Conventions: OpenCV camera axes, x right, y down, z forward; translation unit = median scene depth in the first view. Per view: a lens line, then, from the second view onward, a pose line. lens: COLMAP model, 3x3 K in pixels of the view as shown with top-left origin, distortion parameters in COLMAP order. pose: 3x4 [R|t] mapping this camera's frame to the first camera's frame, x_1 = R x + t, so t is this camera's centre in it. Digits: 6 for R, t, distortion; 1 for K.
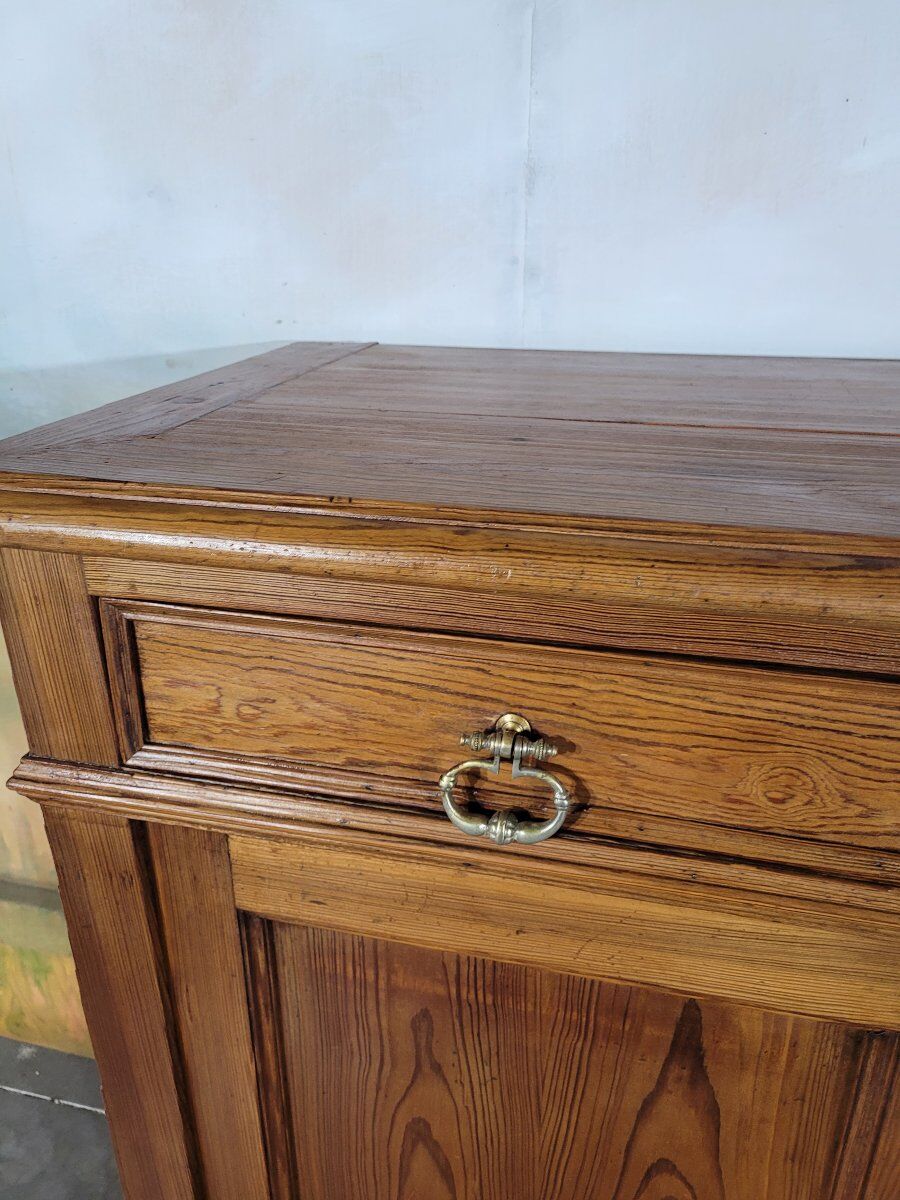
lens RADIAL K [[908.0, 0, 439.5], [0, 908.0, 602.7], [0, 0, 1]] dist [0.044582, -0.034285]
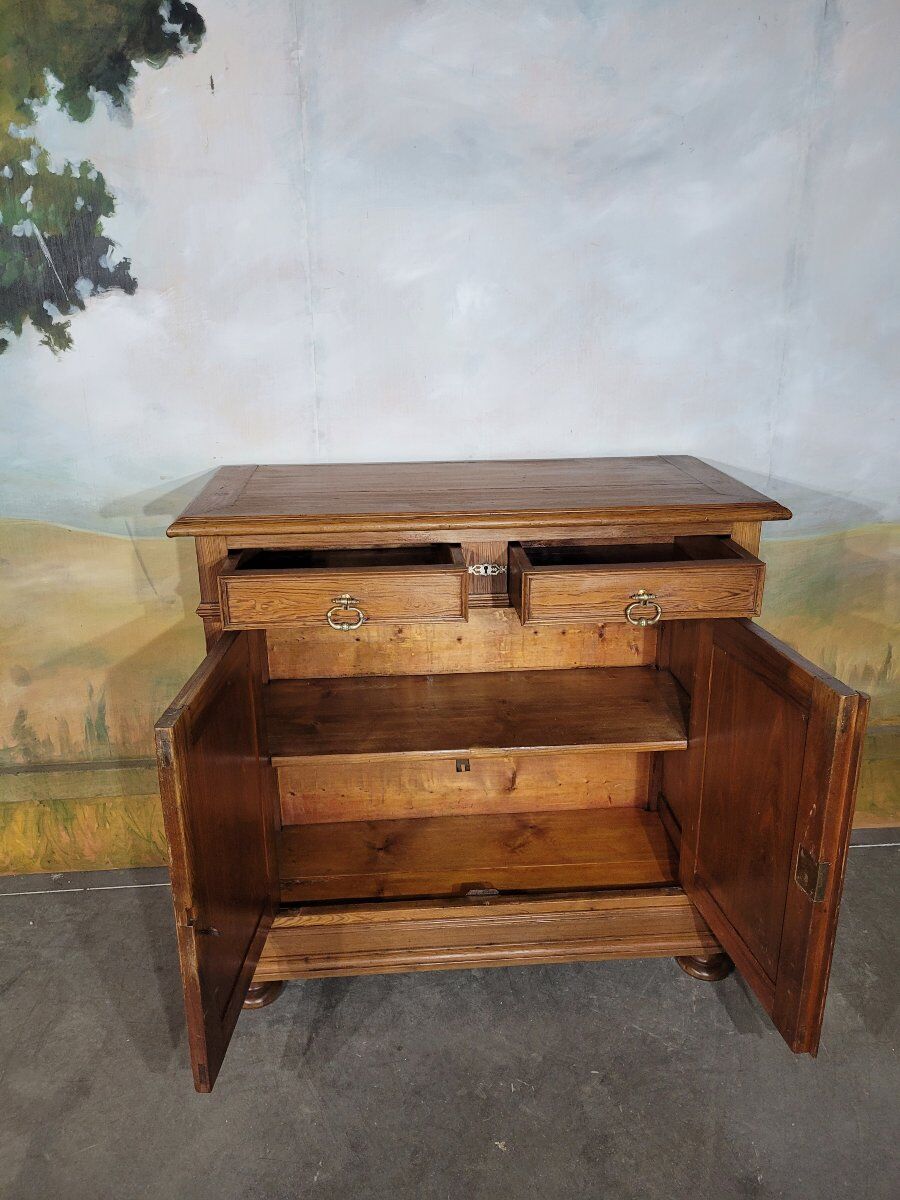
lens RADIAL K [[908.0, 0, 450.5], [0, 908.0, 578.4], [0, 0, 1]] dist [0.044582, -0.034285]
pose [[0.946887, -0.101428, 0.305152, -0.643271], [0.127937, 0.989440, -0.068114, 0.441329], [-0.295021, 0.103537, 0.949865, -2.546738]]
